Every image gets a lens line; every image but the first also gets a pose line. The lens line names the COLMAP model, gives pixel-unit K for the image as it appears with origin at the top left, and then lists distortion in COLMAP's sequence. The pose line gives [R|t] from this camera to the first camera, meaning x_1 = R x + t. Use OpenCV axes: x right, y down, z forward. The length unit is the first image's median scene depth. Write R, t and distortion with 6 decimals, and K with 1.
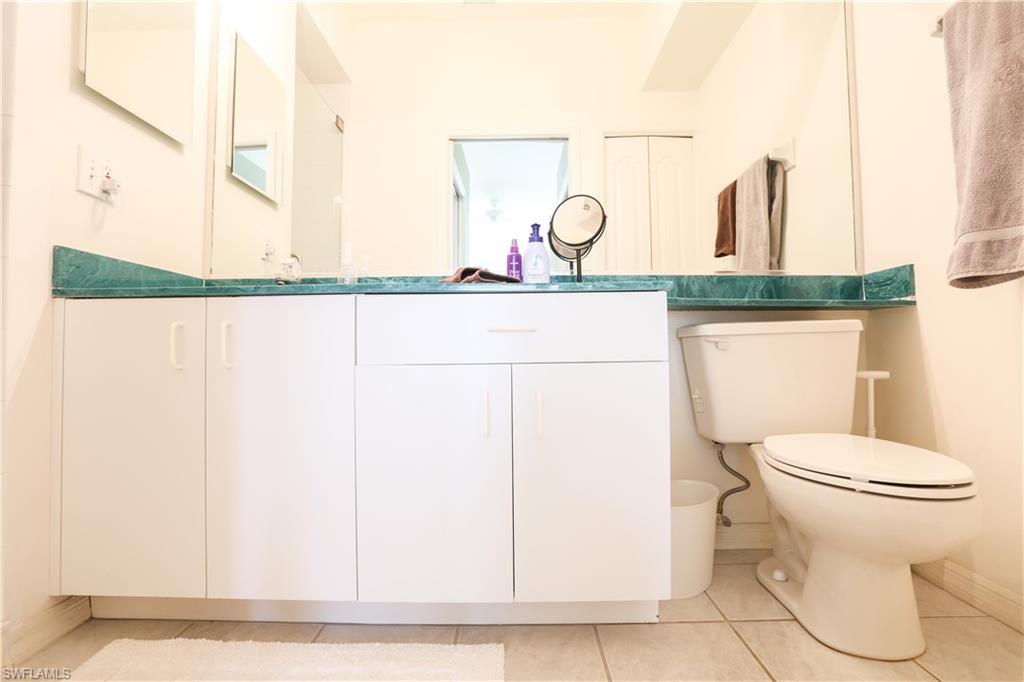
lens RADIAL K [[496.7, 0, 511.7], [0, 496.7, 335.5], [0, 0, 1]] dist [-0.072140, 0.026085]
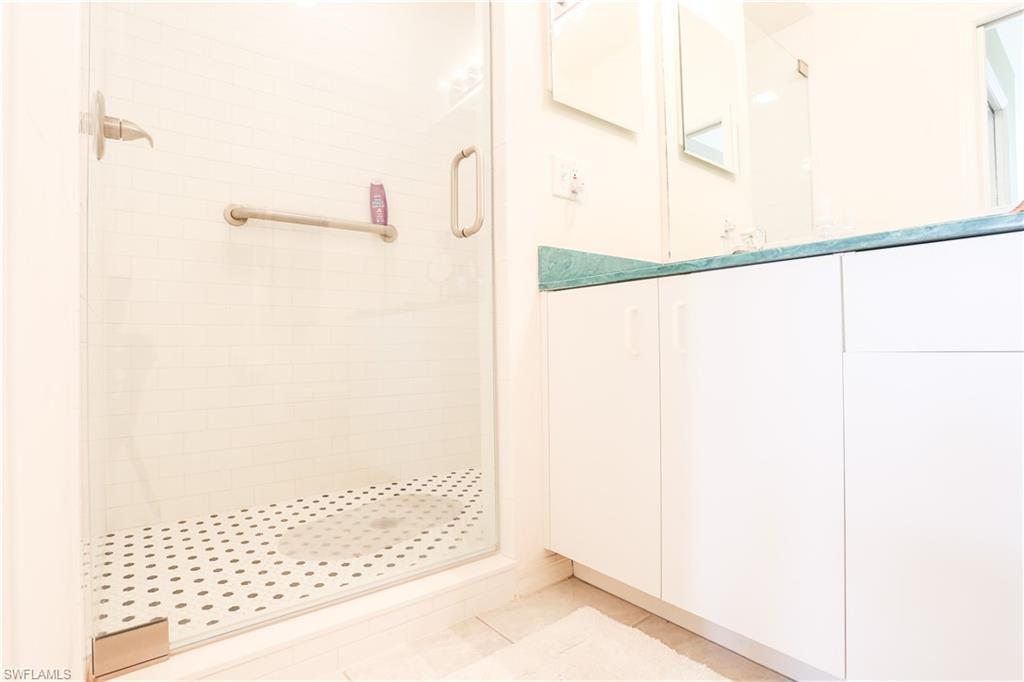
lens RADIAL K [[496.7, 0, 511.7], [0, 496.7, 335.5], [0, 0, 1]] dist [-0.072140, 0.026085]
pose [[0.624794, -0.014022, -0.780663, -0.065420], [0.034701, 0.999349, 0.009822, 0.011480], [0.780018, -0.033226, 0.624874, 0.175425]]
